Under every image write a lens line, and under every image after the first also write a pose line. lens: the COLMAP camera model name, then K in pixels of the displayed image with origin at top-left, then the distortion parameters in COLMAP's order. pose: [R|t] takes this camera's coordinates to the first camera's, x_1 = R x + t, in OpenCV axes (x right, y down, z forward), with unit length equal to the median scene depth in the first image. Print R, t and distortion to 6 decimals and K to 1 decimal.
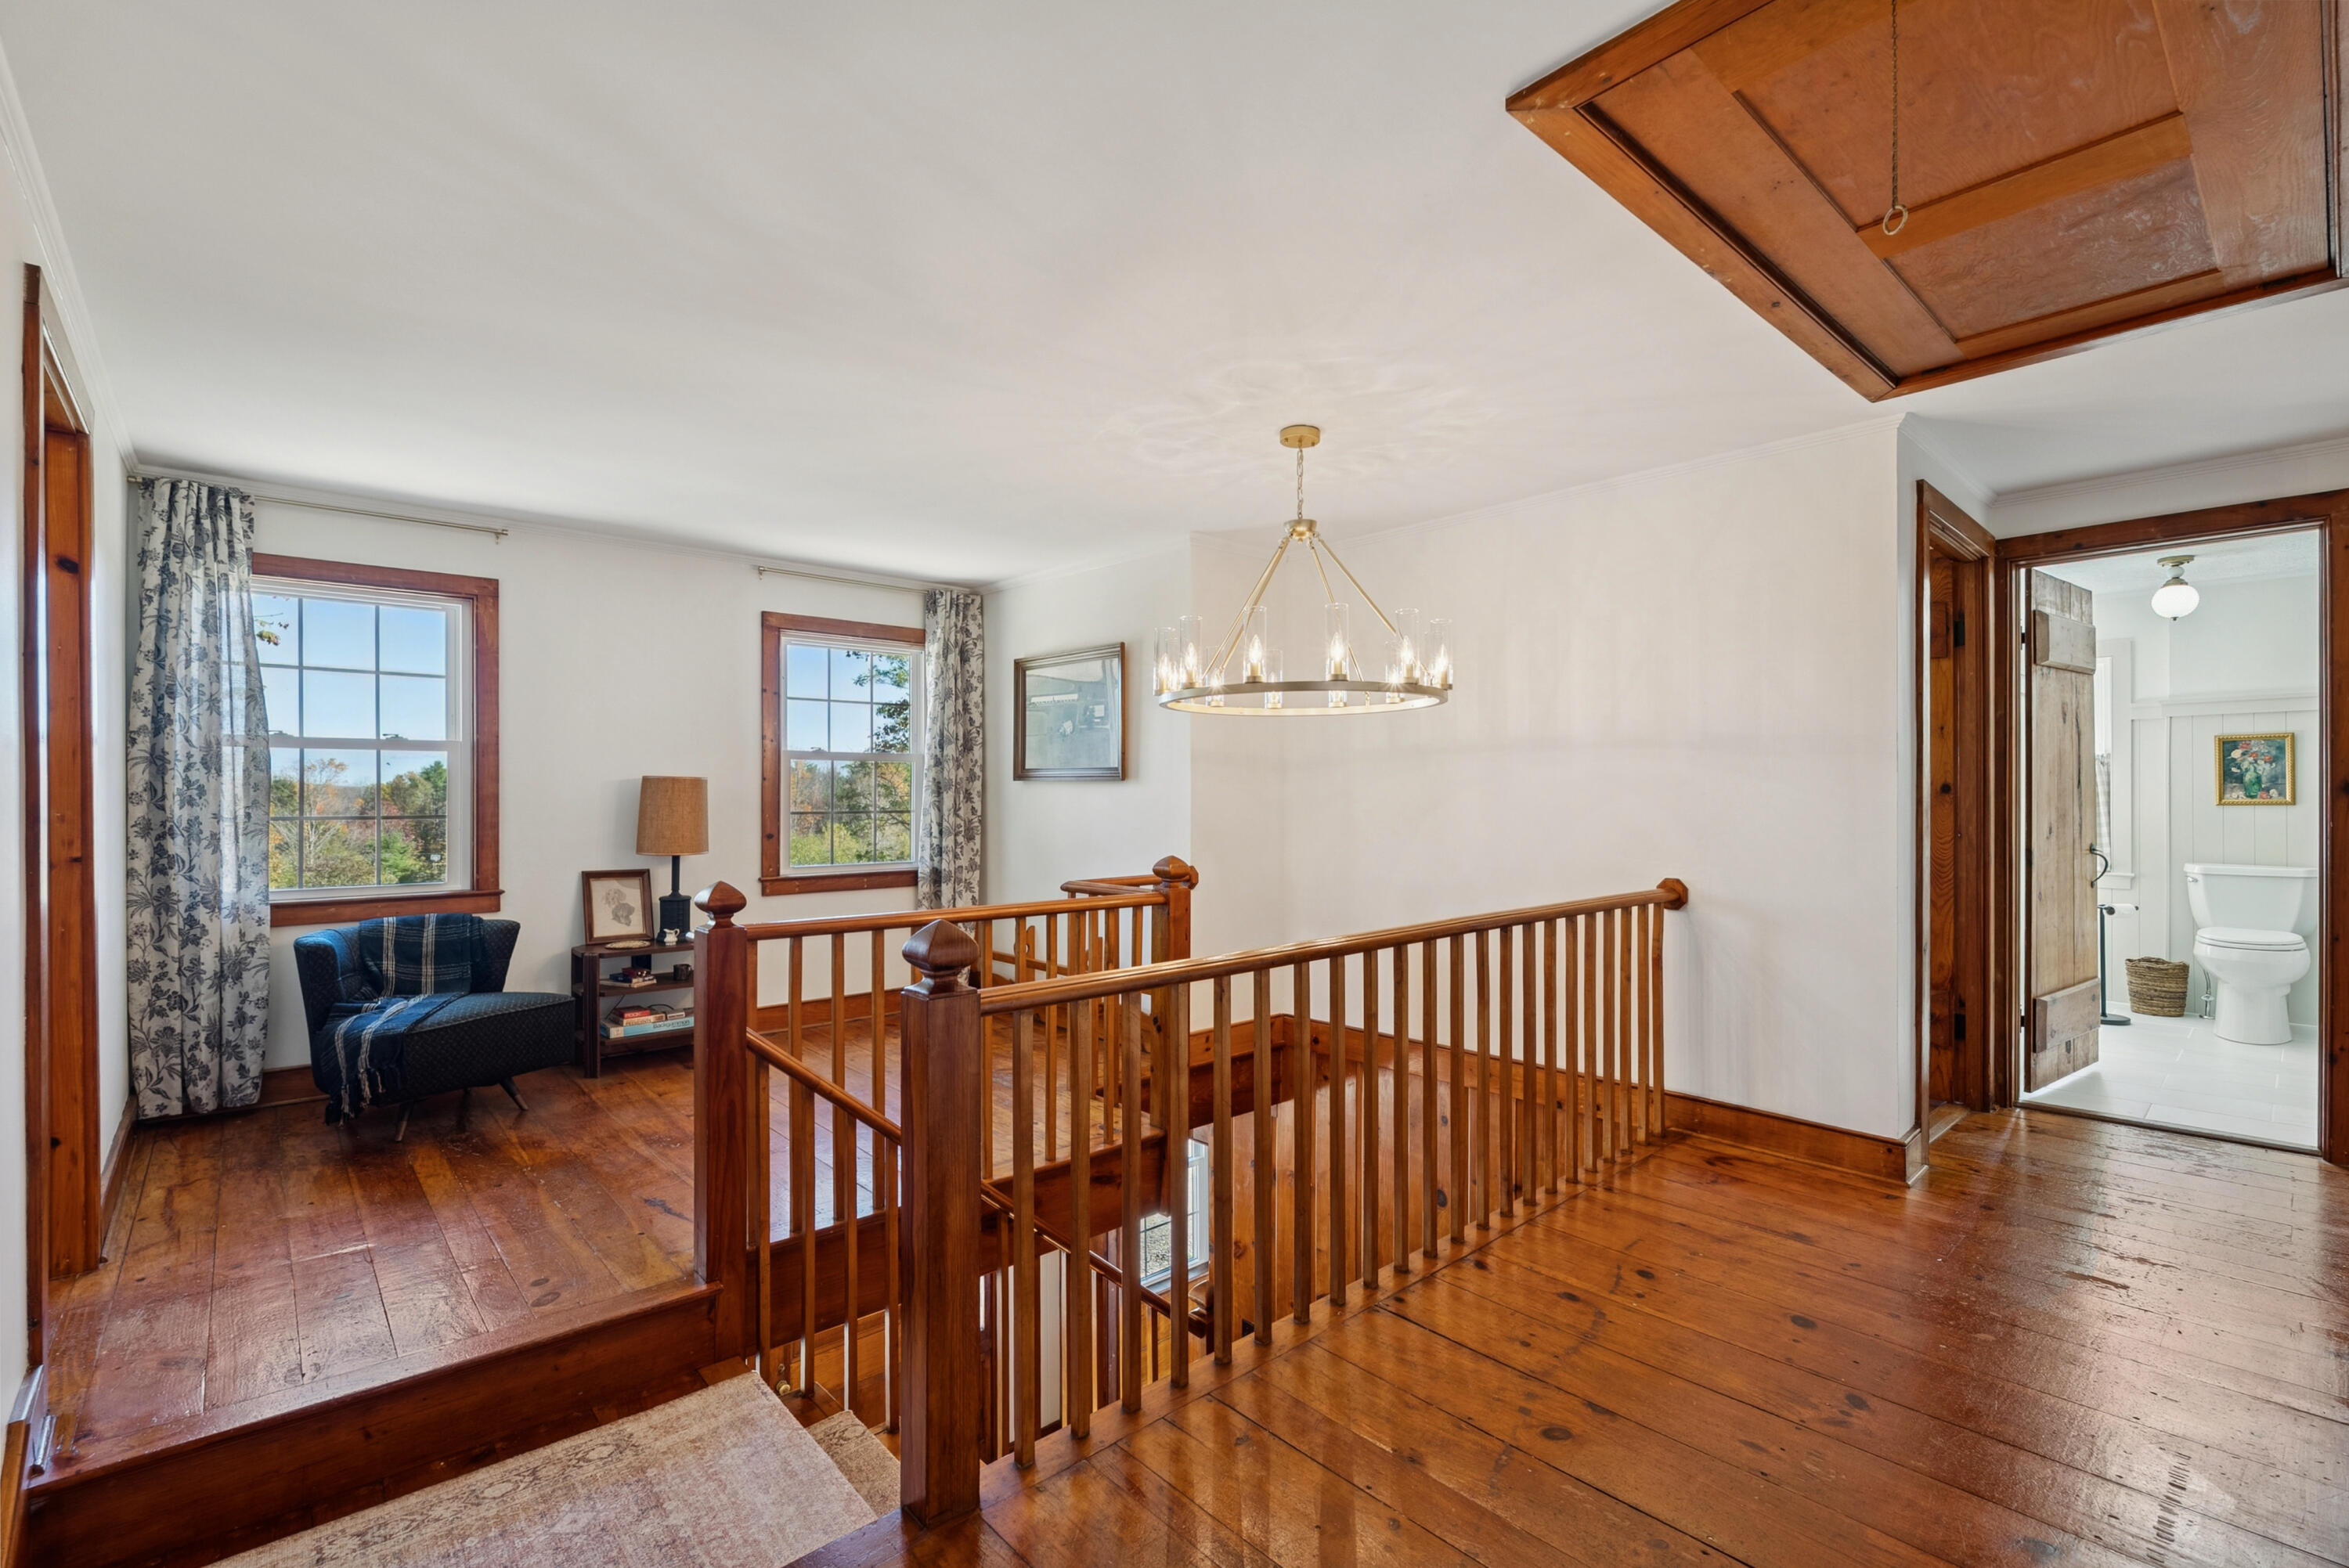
lens RADIAL K [[1036.8, 0, 1173.5], [0, 1036.8, 800.4], [0, 0, 1]] dist [-0.004654, -0.000700]
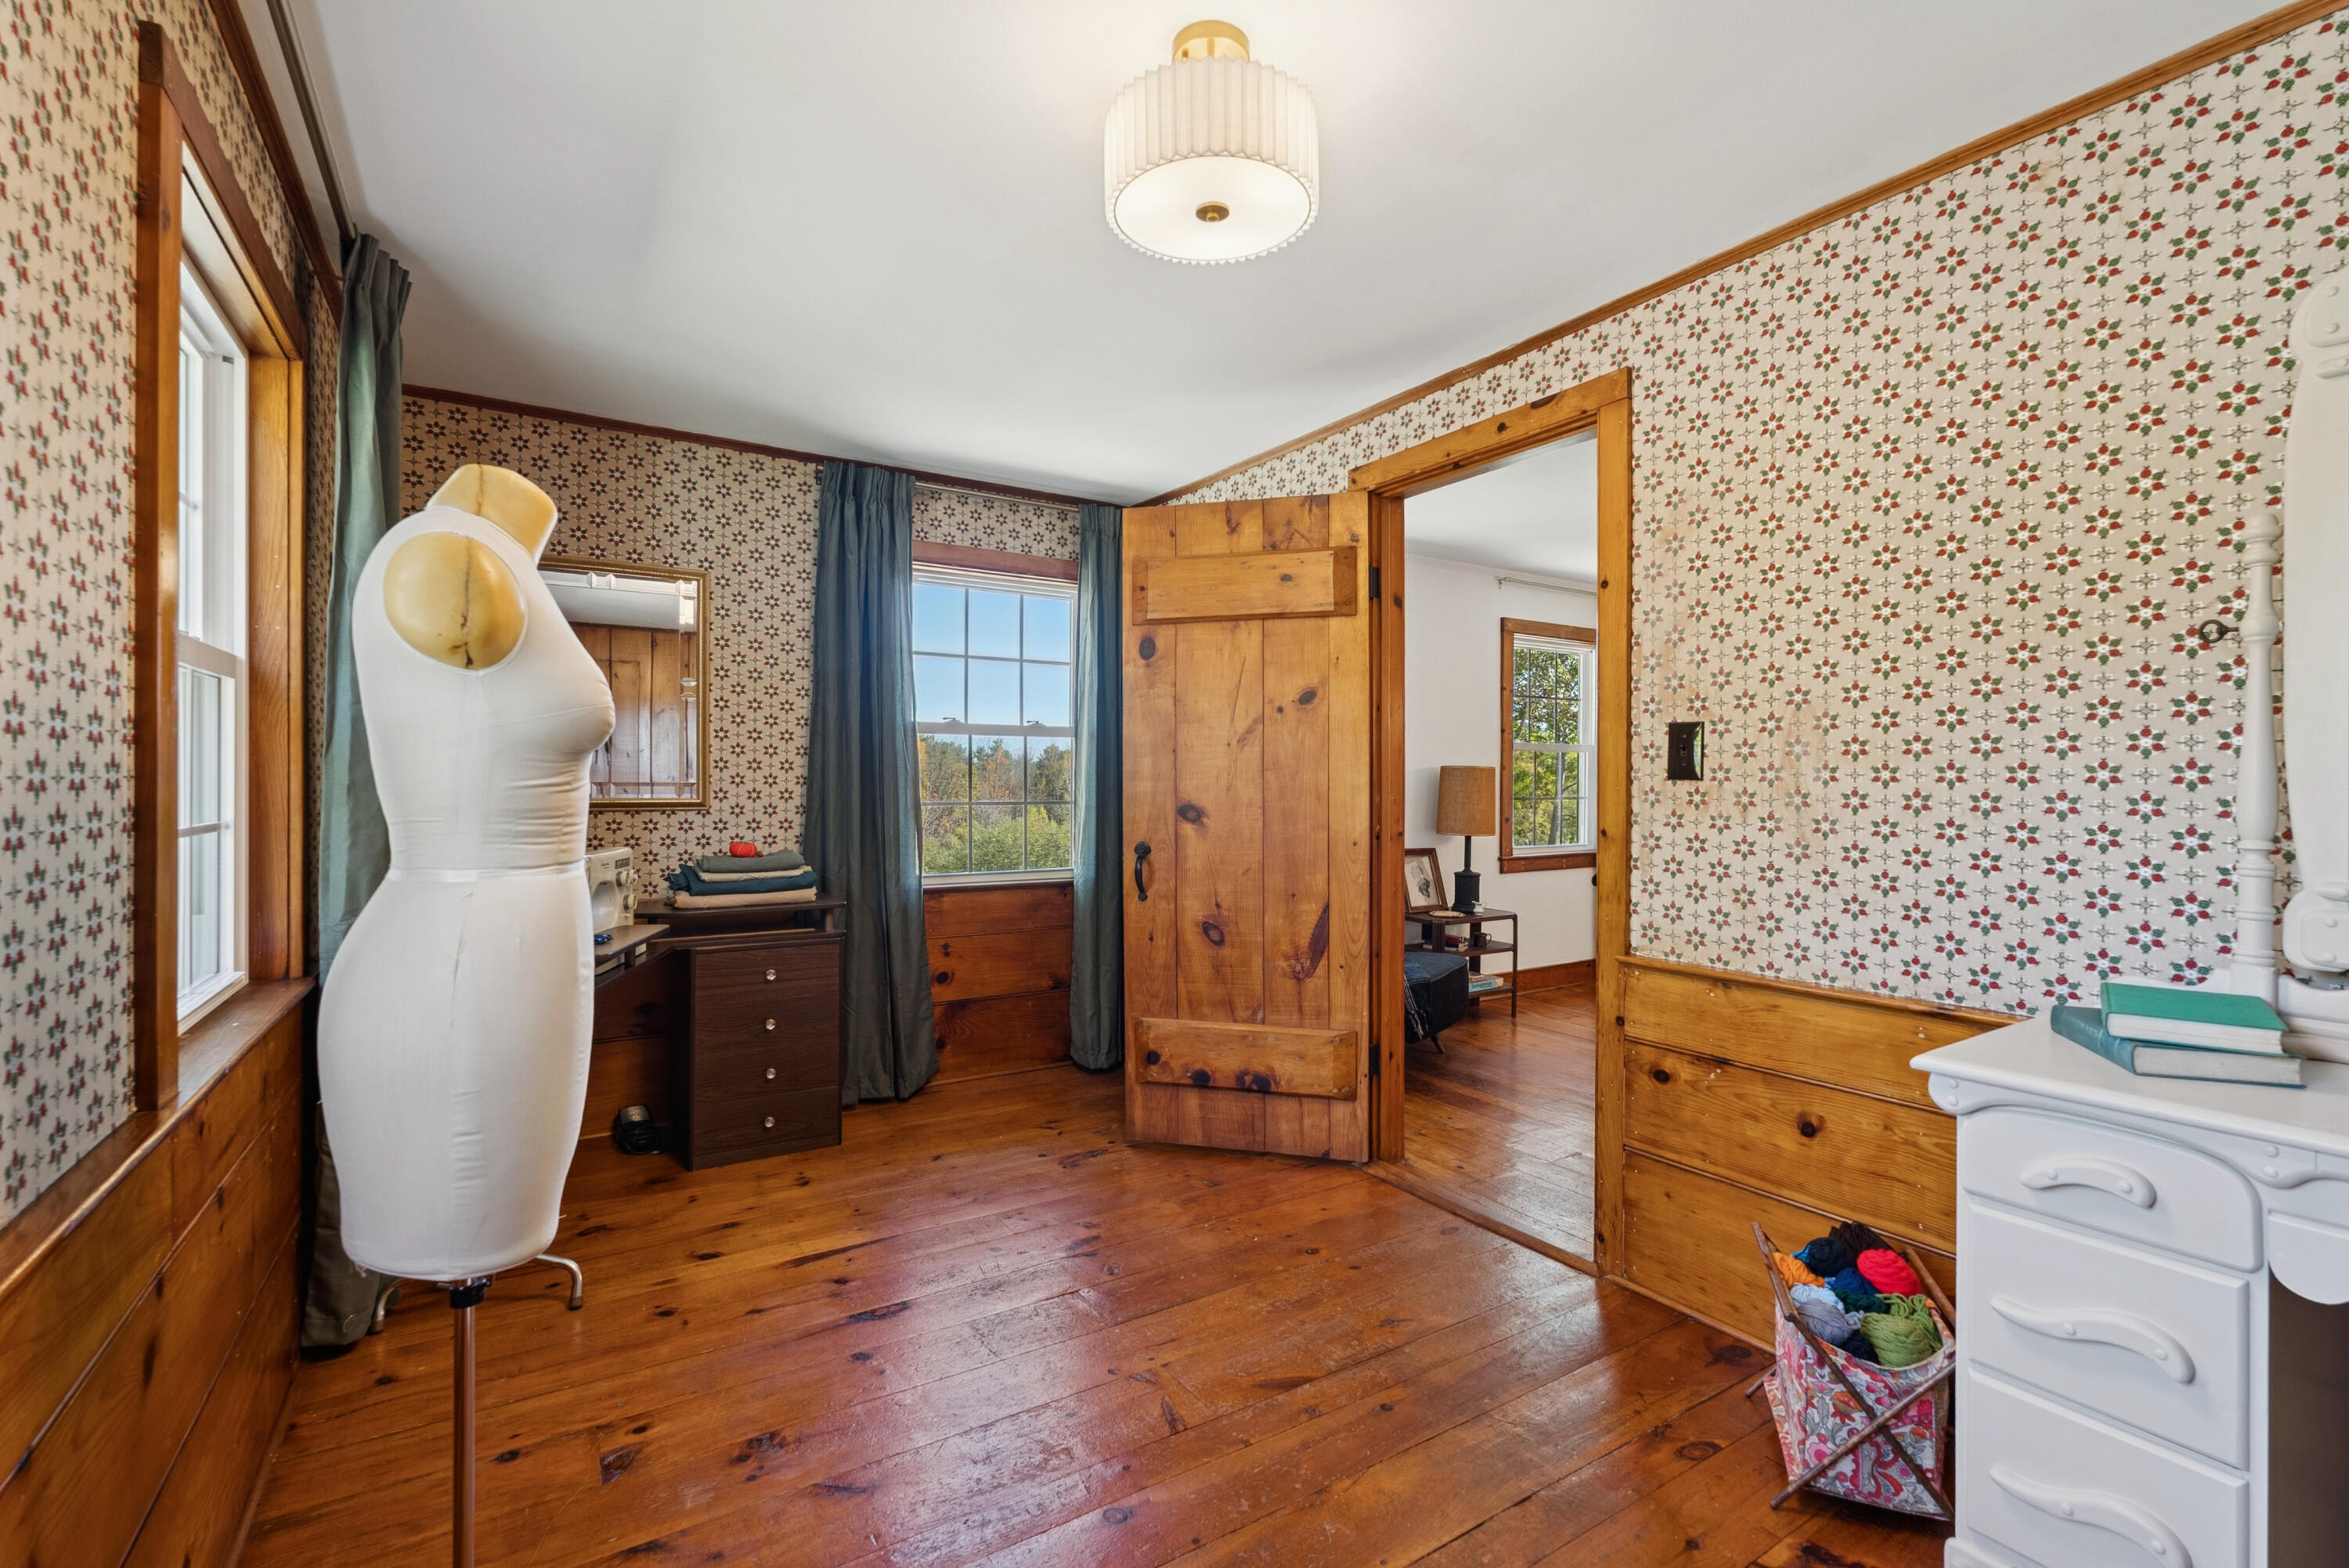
lens RADIAL K [[1036.8, 0, 1175.7], [0, 1036.8, 766.8], [0, 0, 1]] dist [-0.004654, -0.000700]
pose [[0.987370, 0.009116, -0.158170, -0.762509], [-0.010395, 0.999920, -0.007257, -0.013776], [0.158091, 0.008810, 0.987385, -0.208877]]
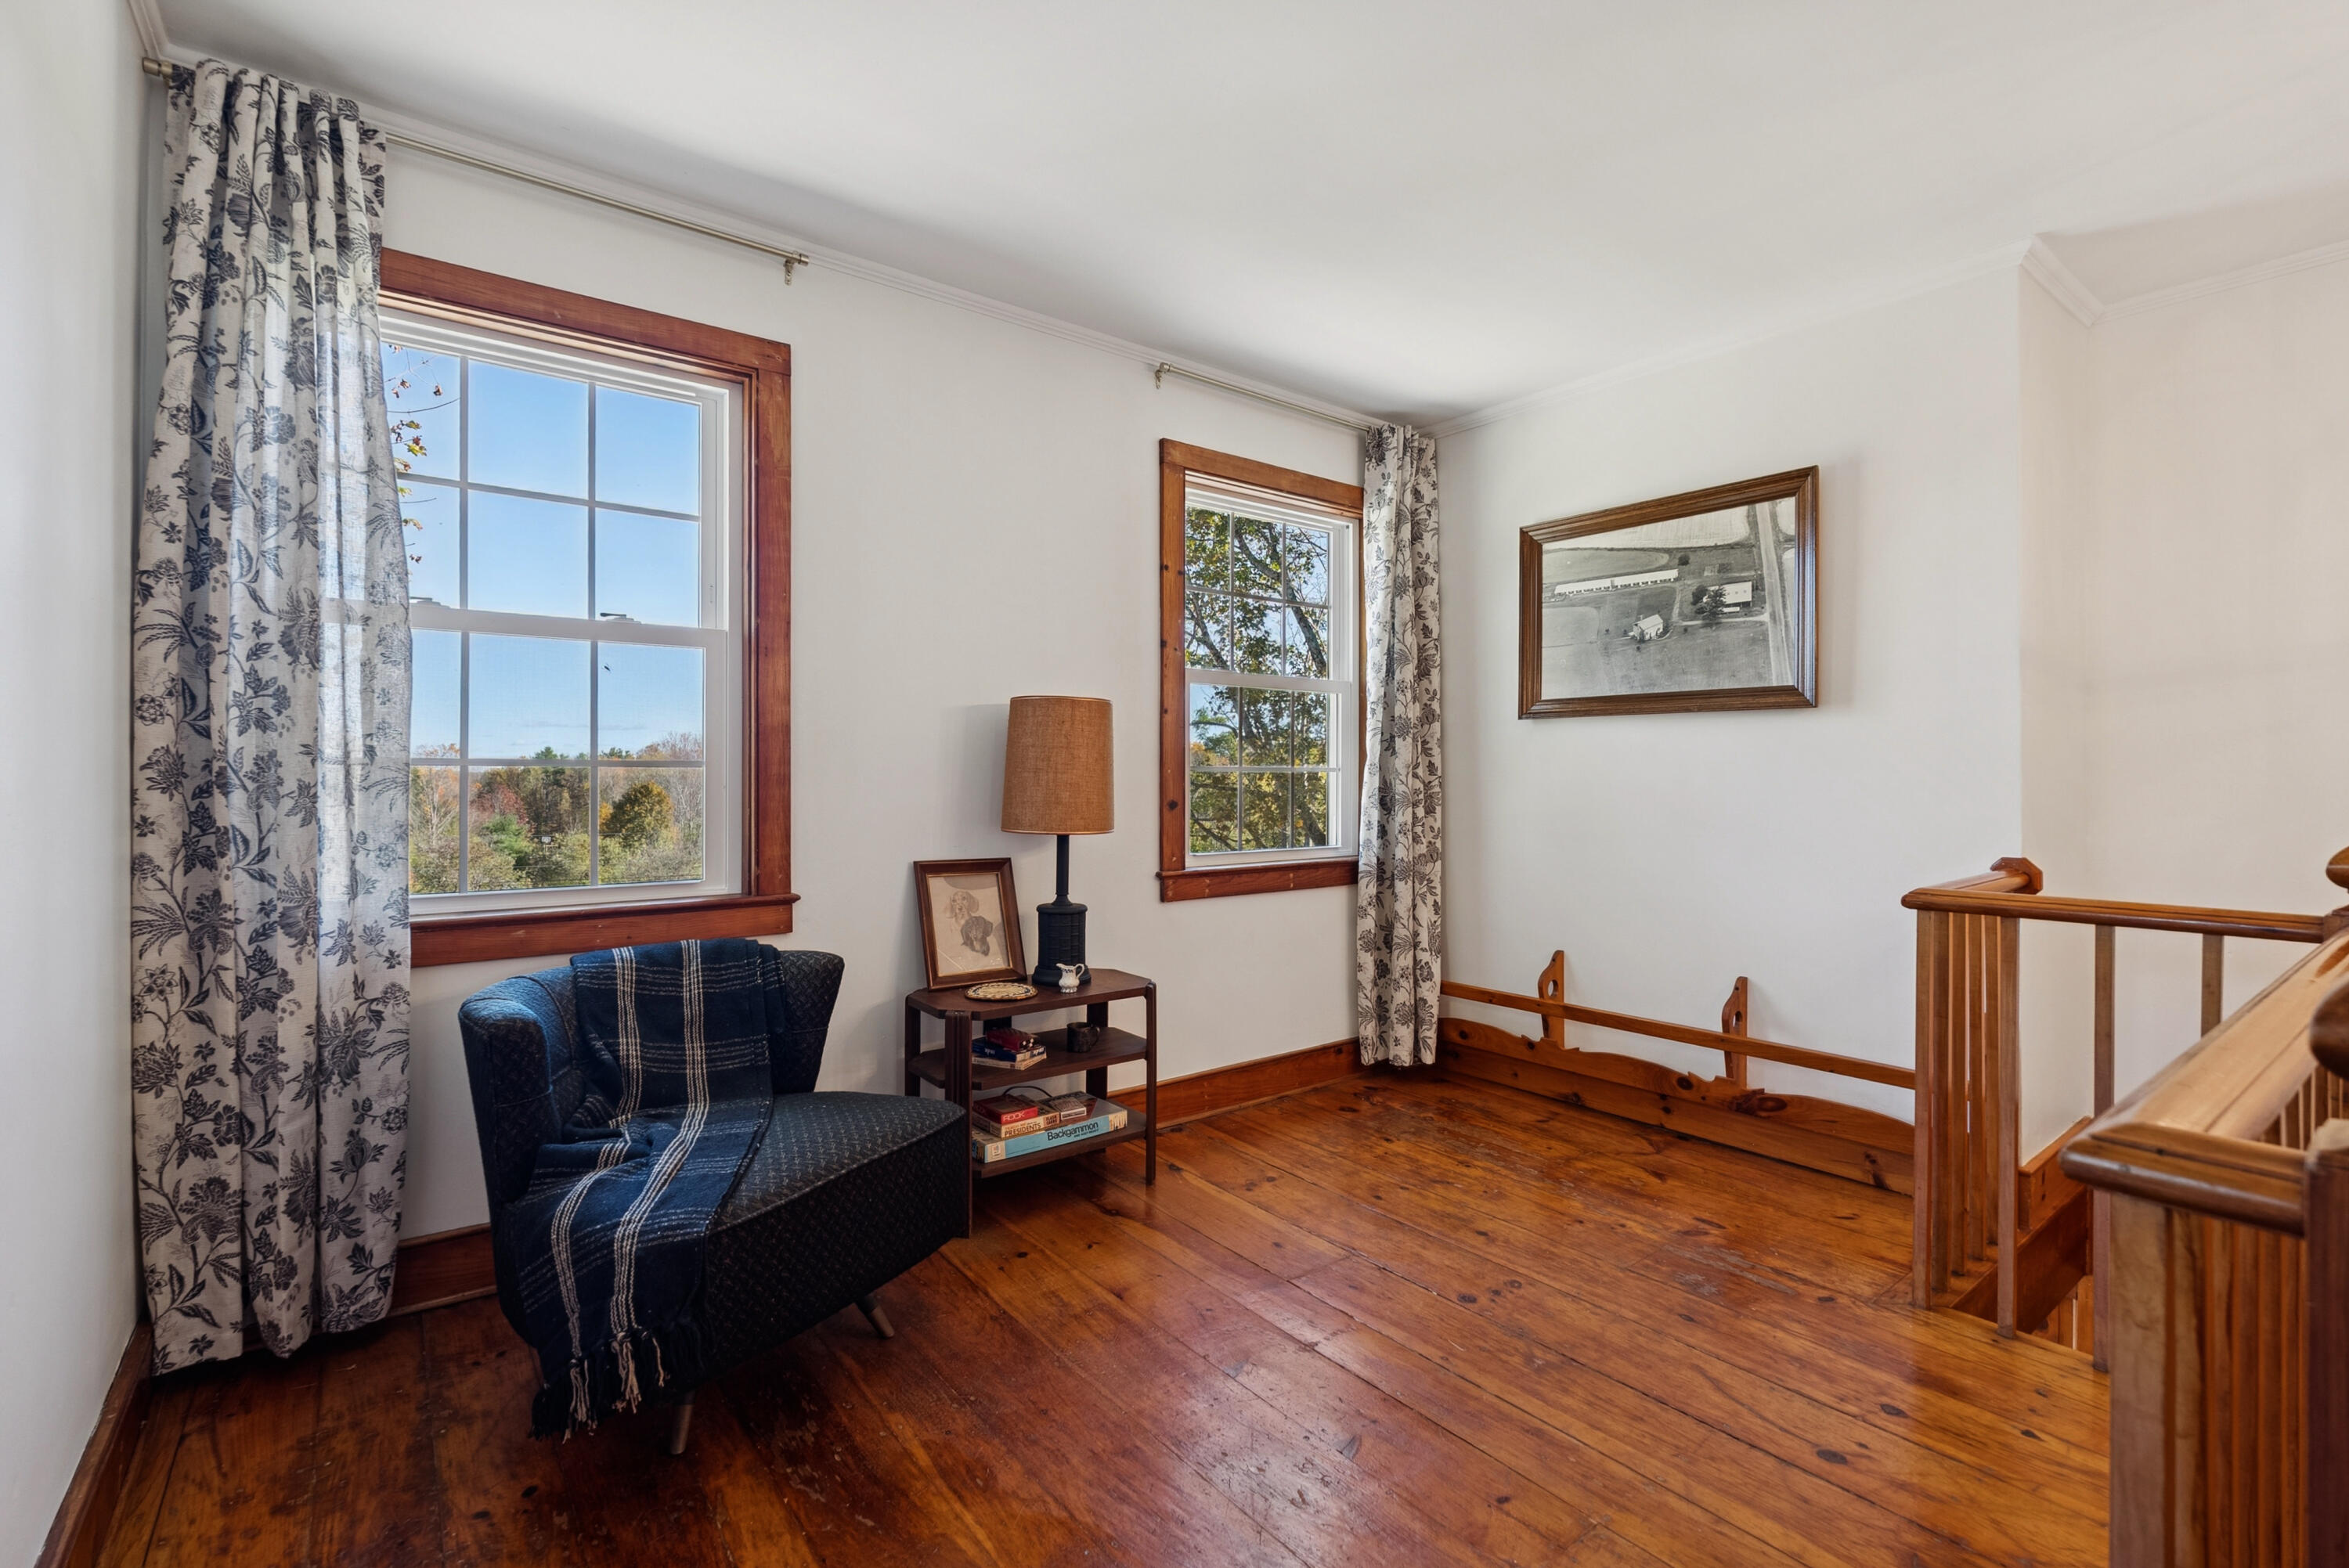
lens RADIAL K [[1036.8, 0, 1172.9], [0, 1036.8, 782.0], [0, 0, 1]] dist [-0.004654, -0.000700]
pose [[0.997248, 0.000435, -0.074141, -0.463627], [-0.000670, 0.999995, -0.003146, 0.030996], [0.074139, 0.003187, 0.997243, 0.520676]]
